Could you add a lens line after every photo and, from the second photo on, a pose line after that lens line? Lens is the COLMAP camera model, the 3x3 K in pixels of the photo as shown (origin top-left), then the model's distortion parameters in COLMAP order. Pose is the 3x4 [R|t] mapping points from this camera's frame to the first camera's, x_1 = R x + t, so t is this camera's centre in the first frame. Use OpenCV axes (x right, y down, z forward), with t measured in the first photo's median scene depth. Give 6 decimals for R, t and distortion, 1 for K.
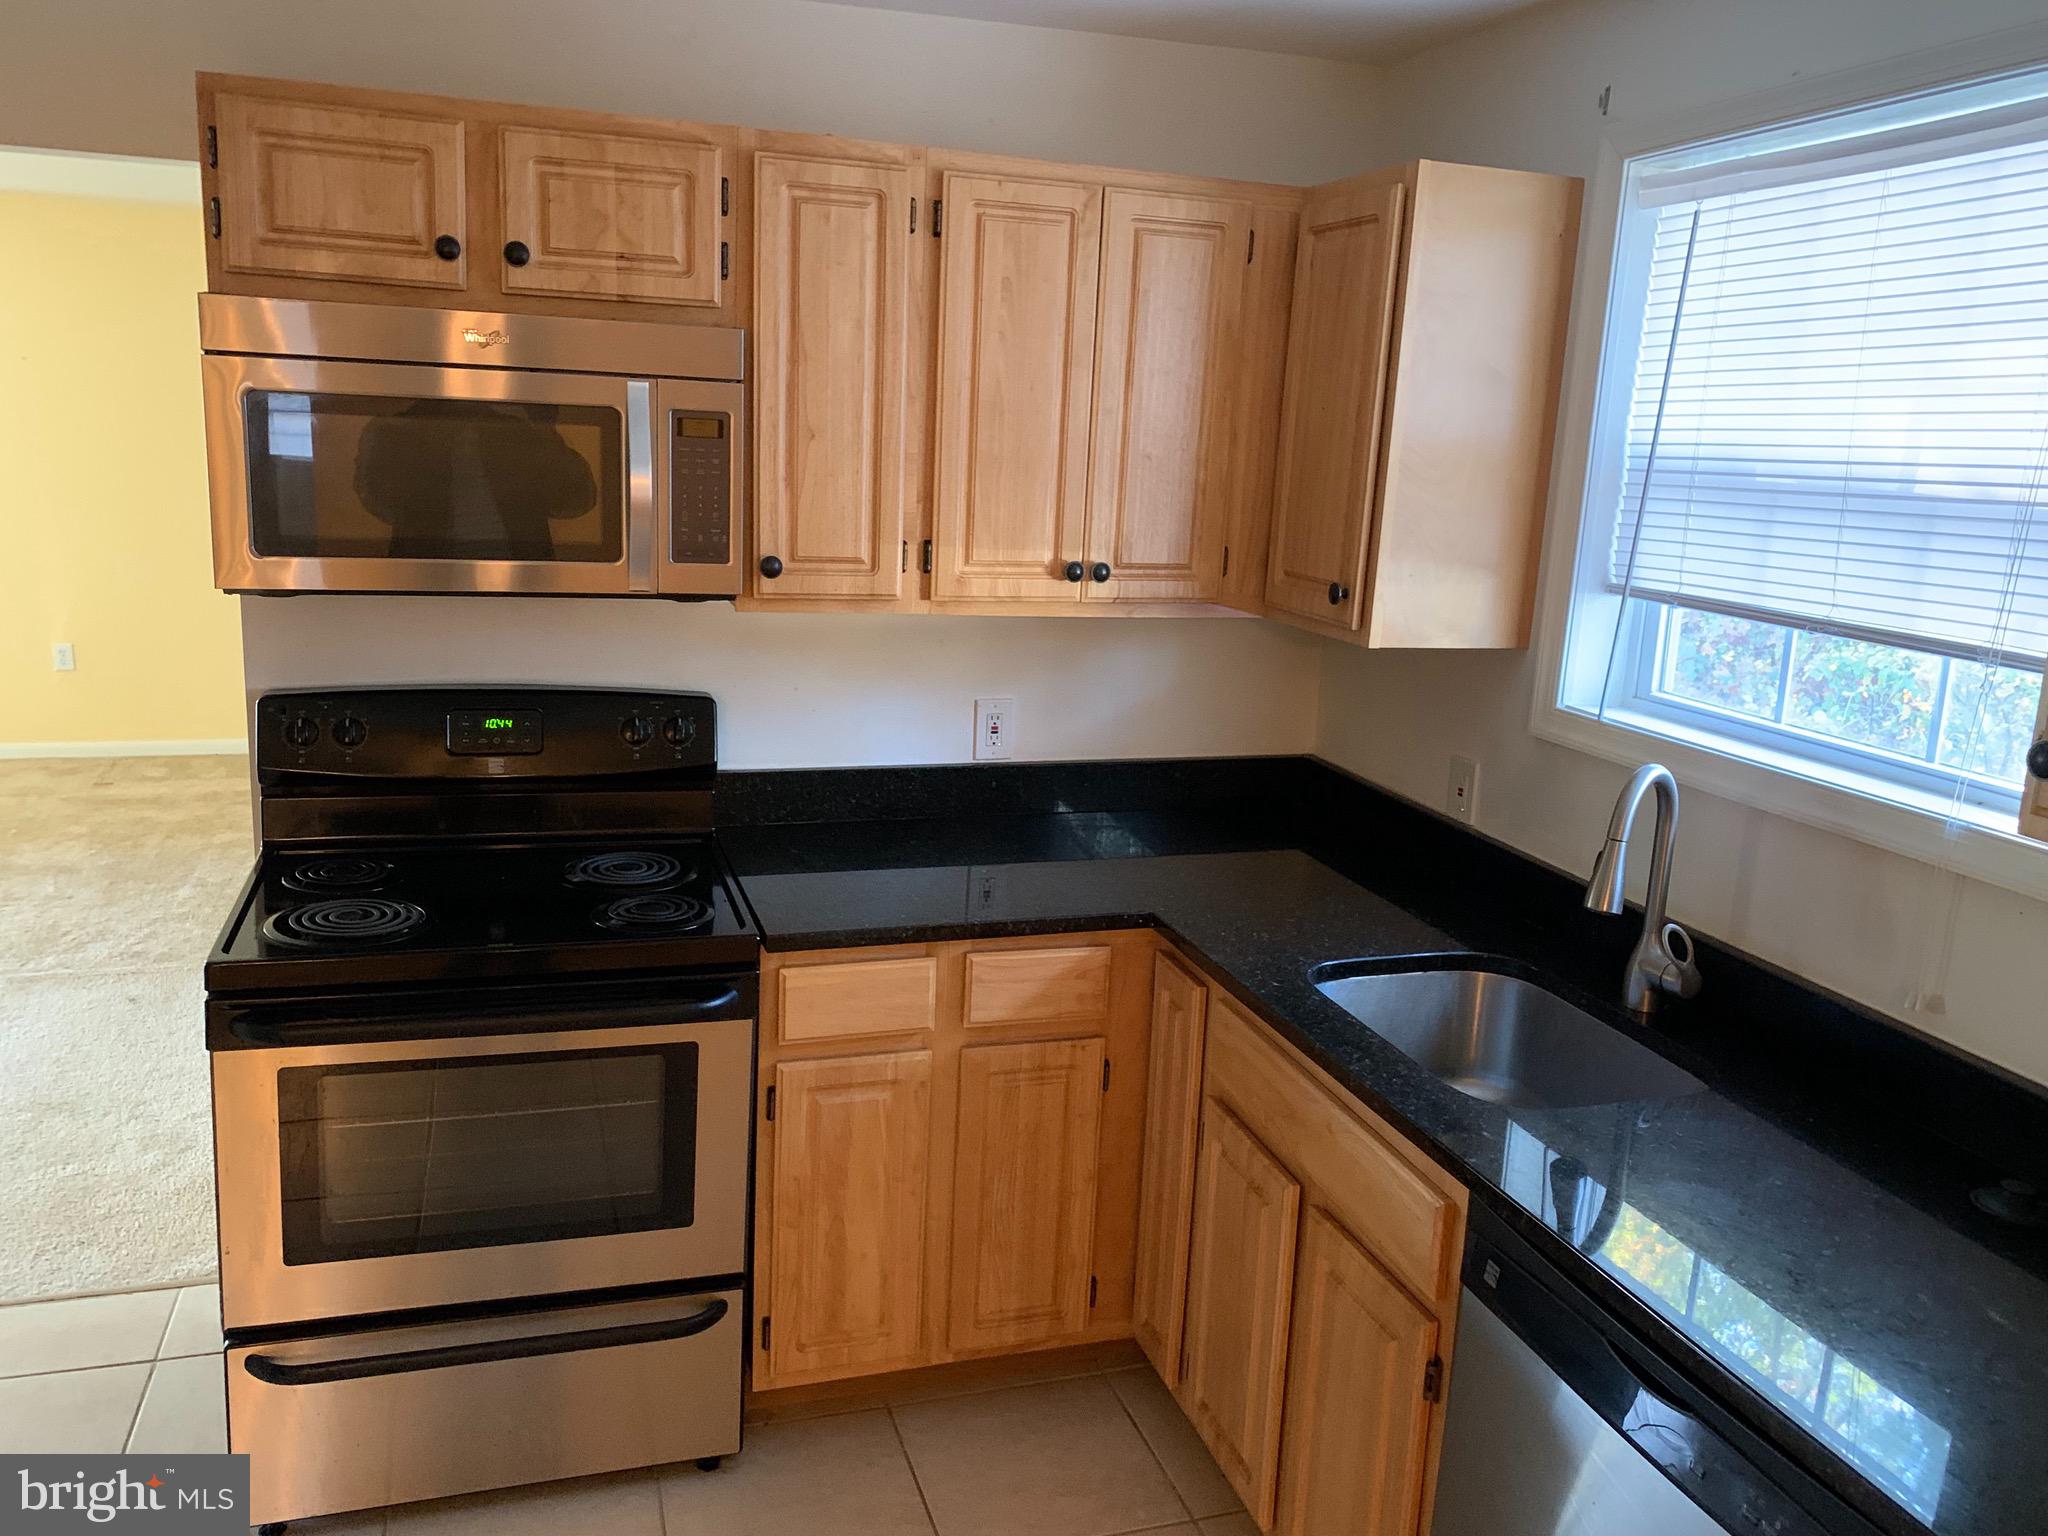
lens RADIAL K [[1554.4, 0, 1023.5], [0, 1554.4, 747.2], [0, 0, 1]] dist [0.042549, -0.055348]
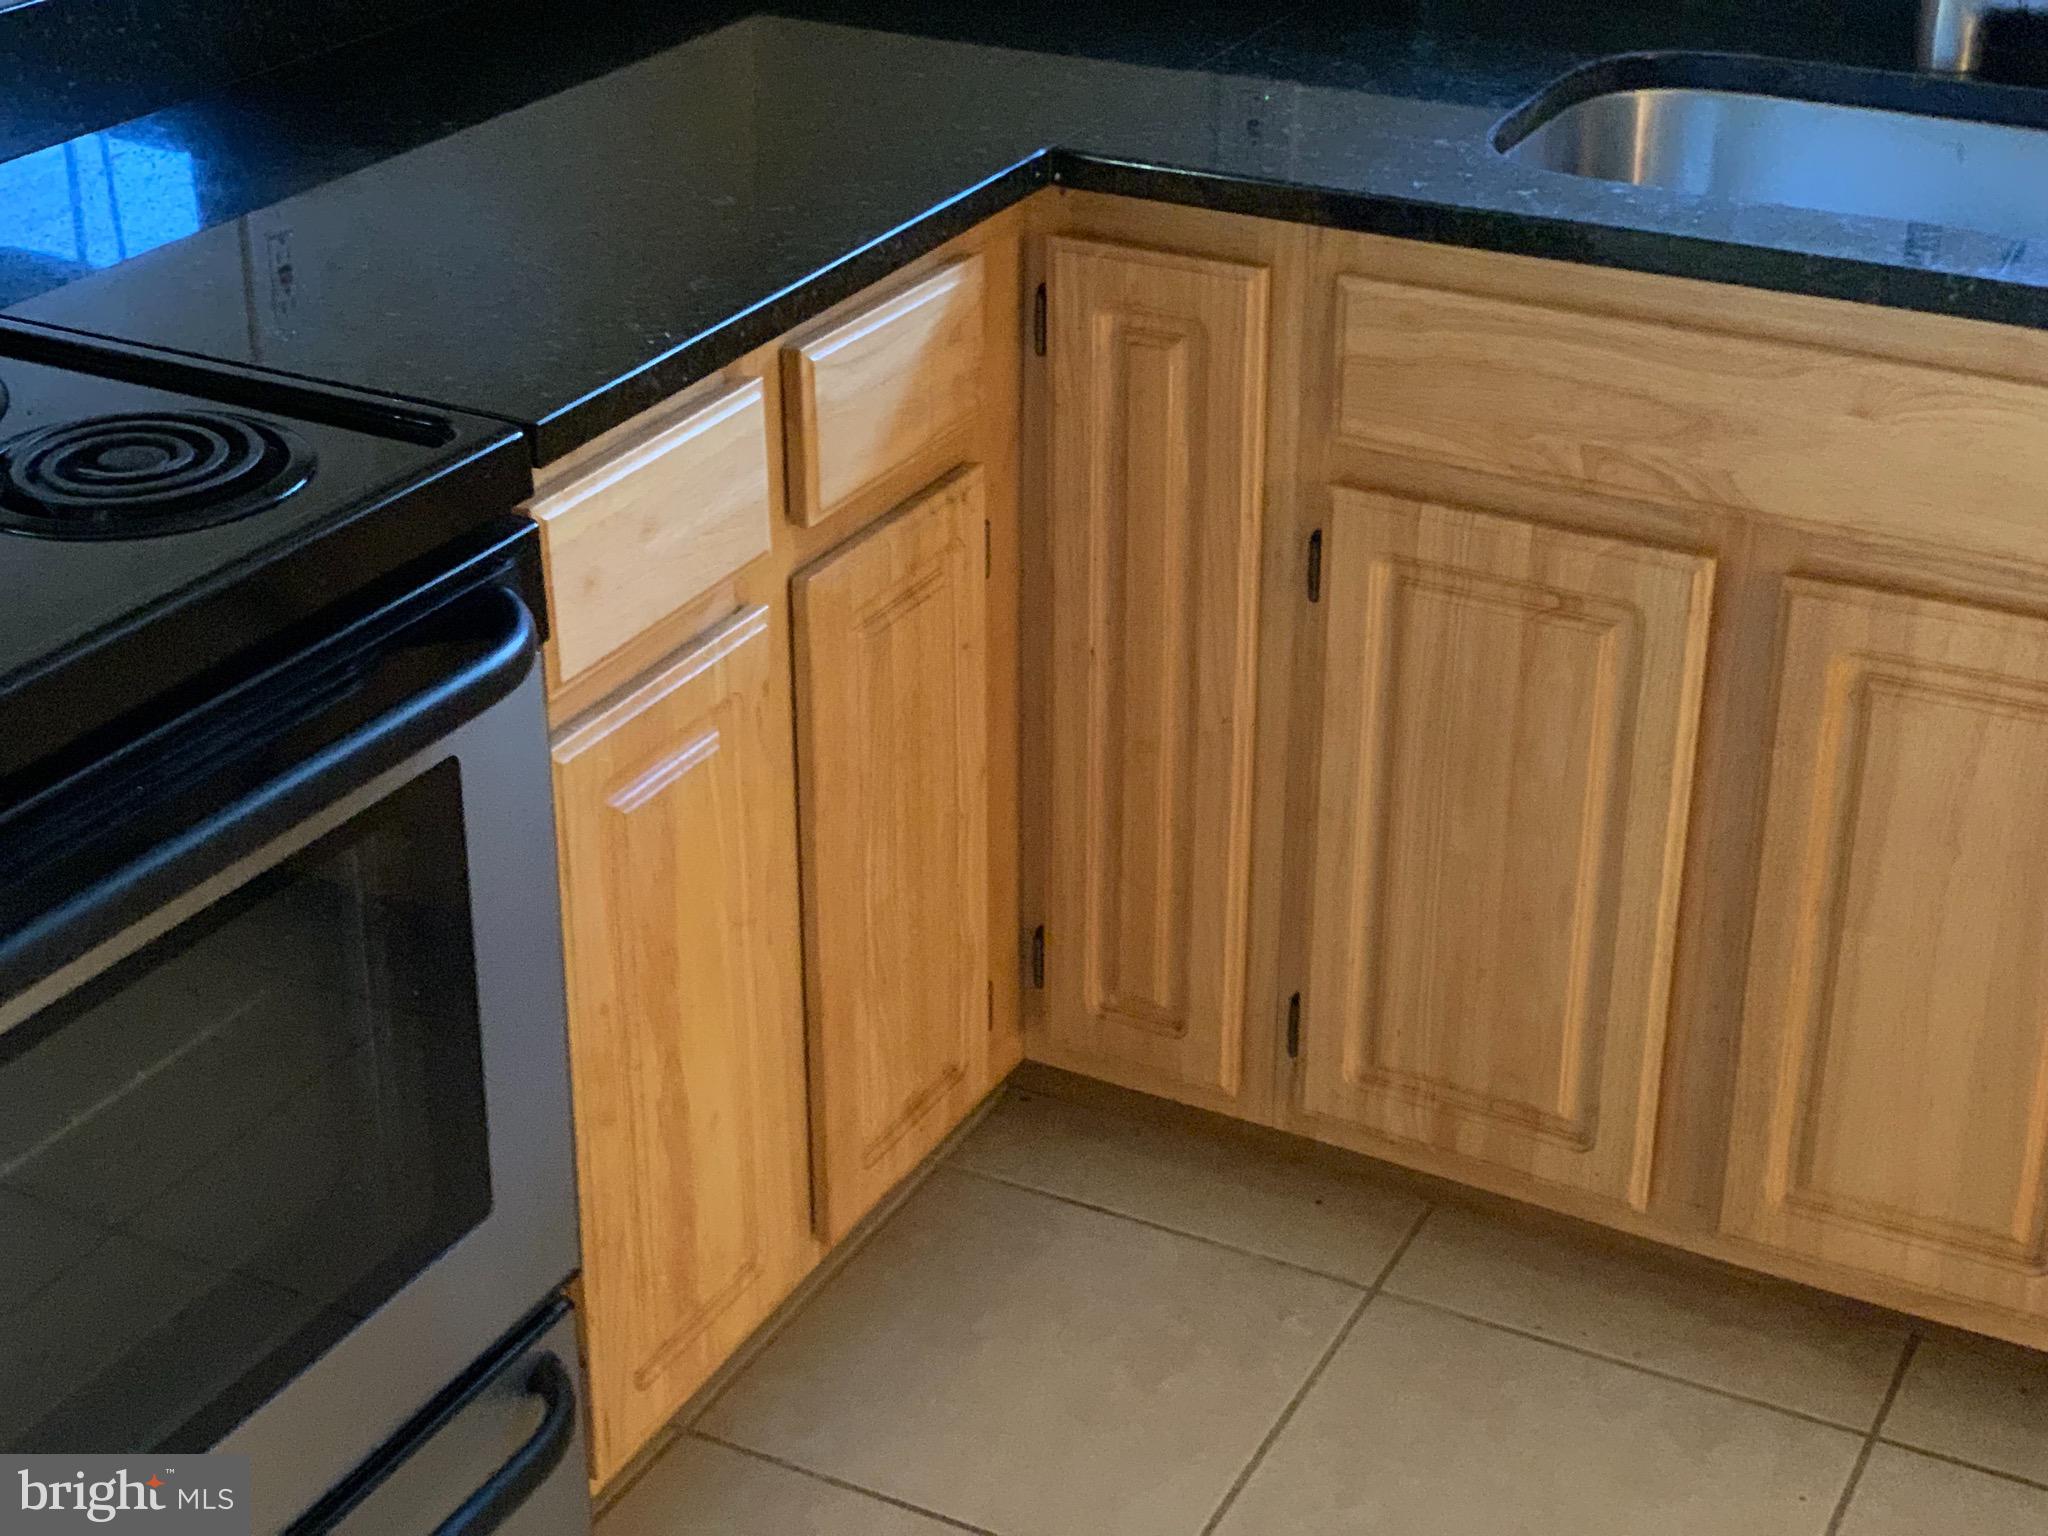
lens RADIAL K [[3044.0, 0, 1056.1], [0, 3044.0, 757.4], [0, 0, 1]] dist [0.069893, 0.000000]
pose [[0.705848, -0.357060, 0.611790, -0.517387], [0.175173, 0.924827, 0.337653, -0.025180], [-0.686362, -0.131163, 0.715334, 0.374600]]
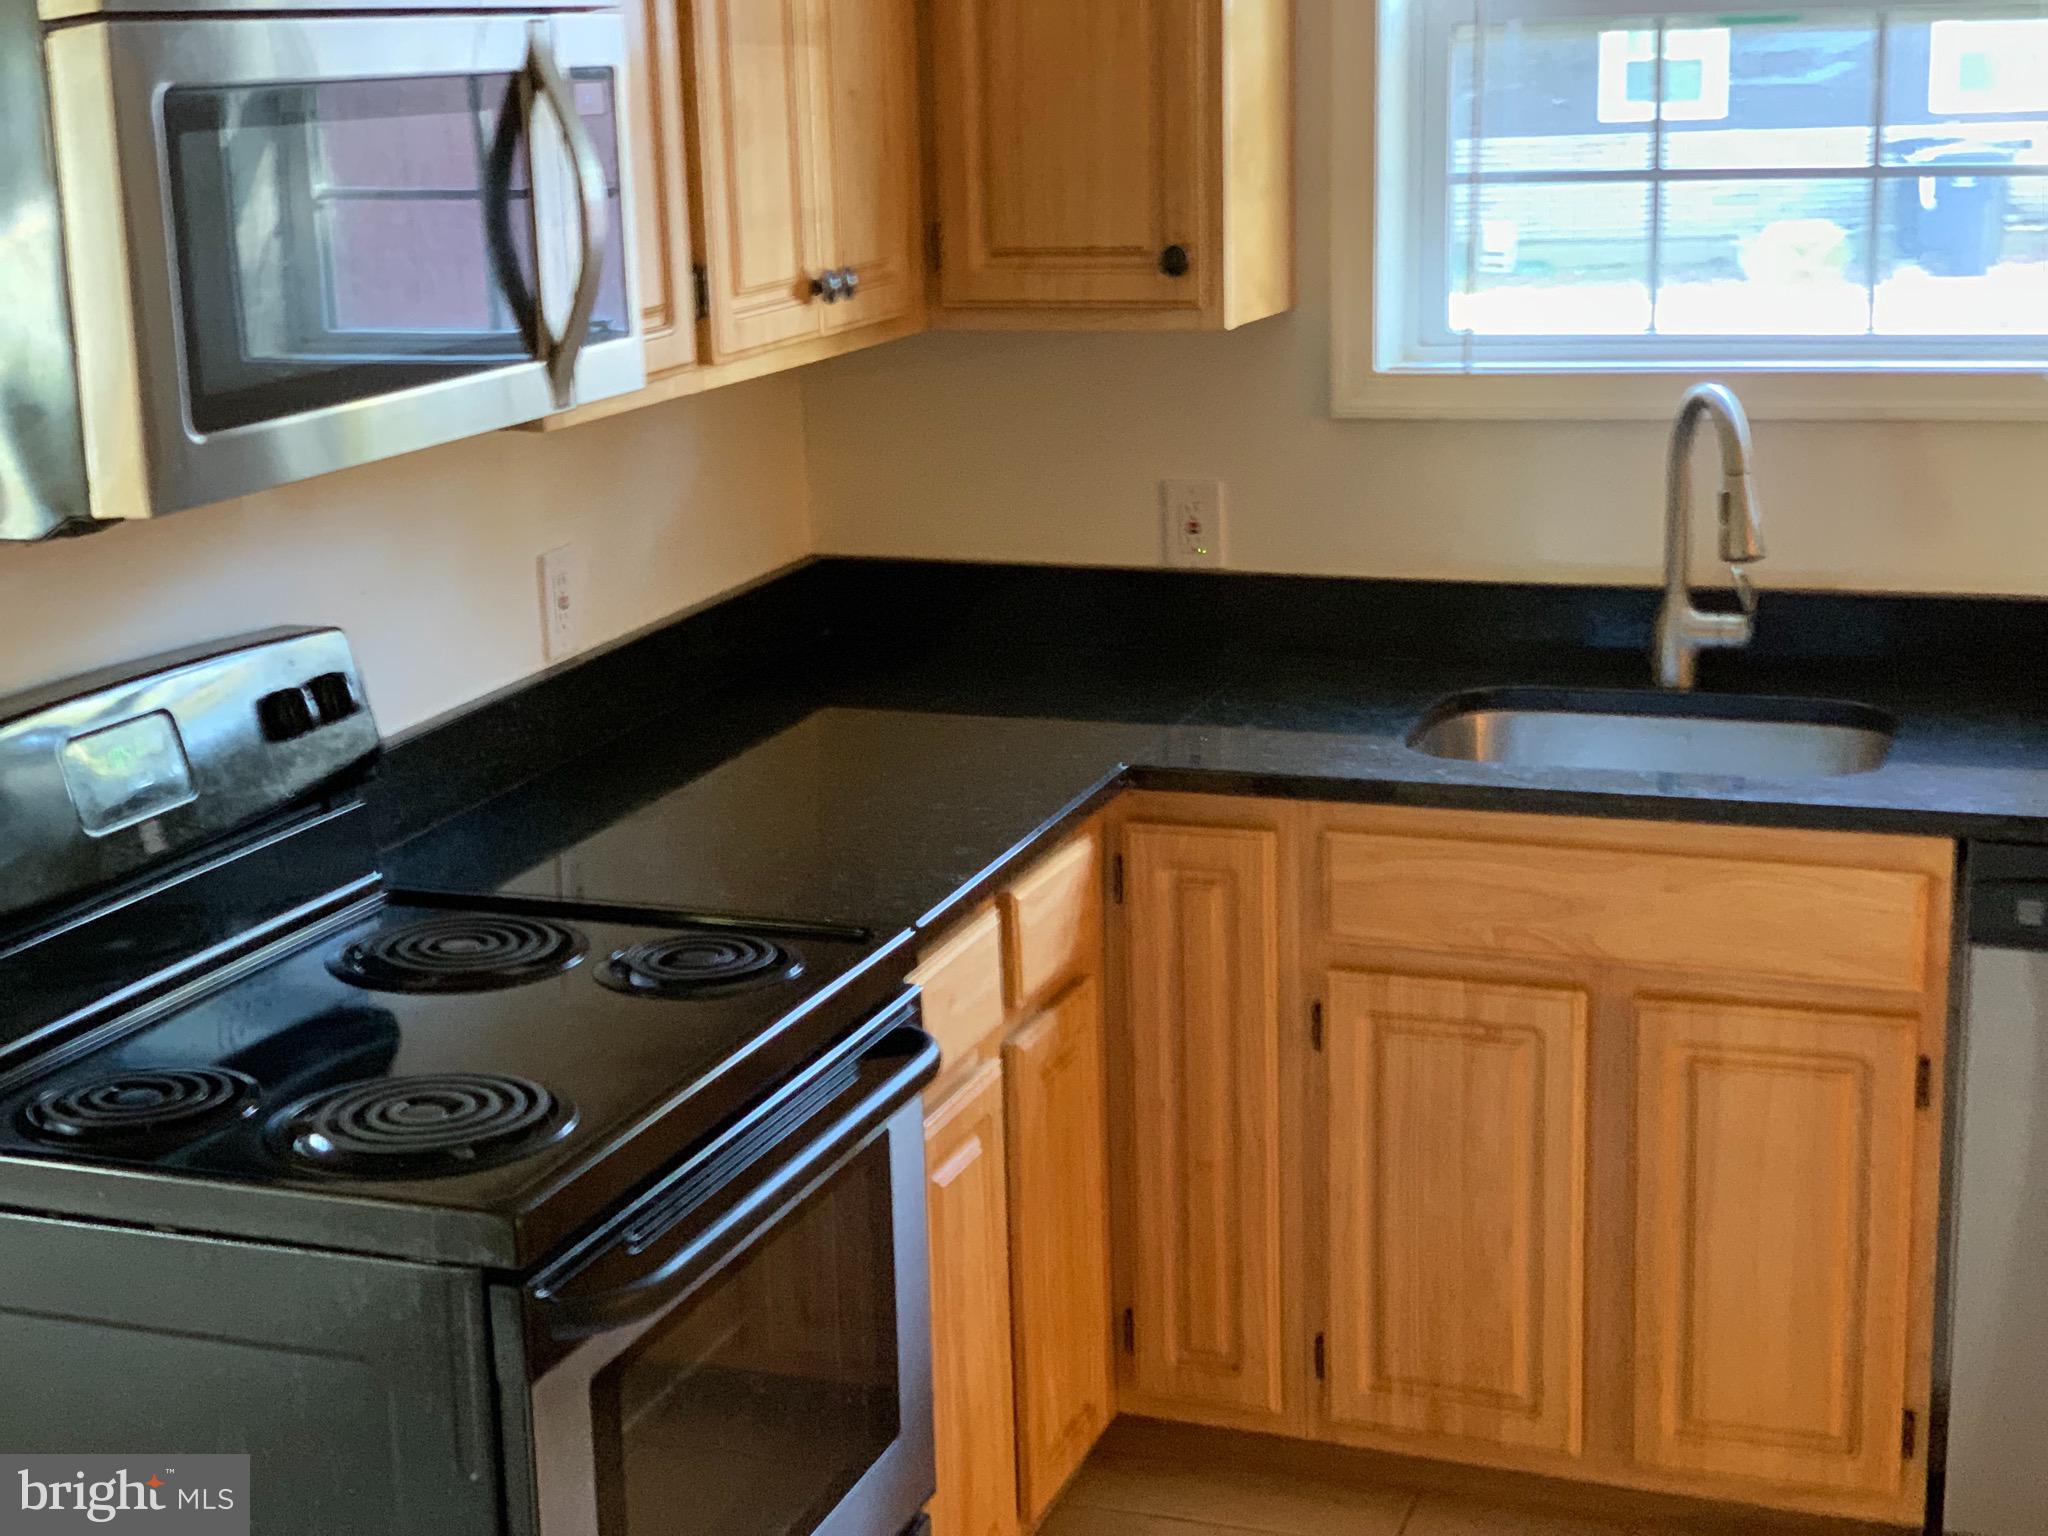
lens RADIAL K [[3044.0, 0, 987.9], [0, 3044.0, 798.4], [0, 0, 1]] dist [0.069893, 0.000000]
pose [[0.618229, -0.258031, 0.742437, -0.967381], [0.222245, 0.963419, 0.149769, -0.093492], [-0.753923, 0.072412, 0.652960, 0.190237]]
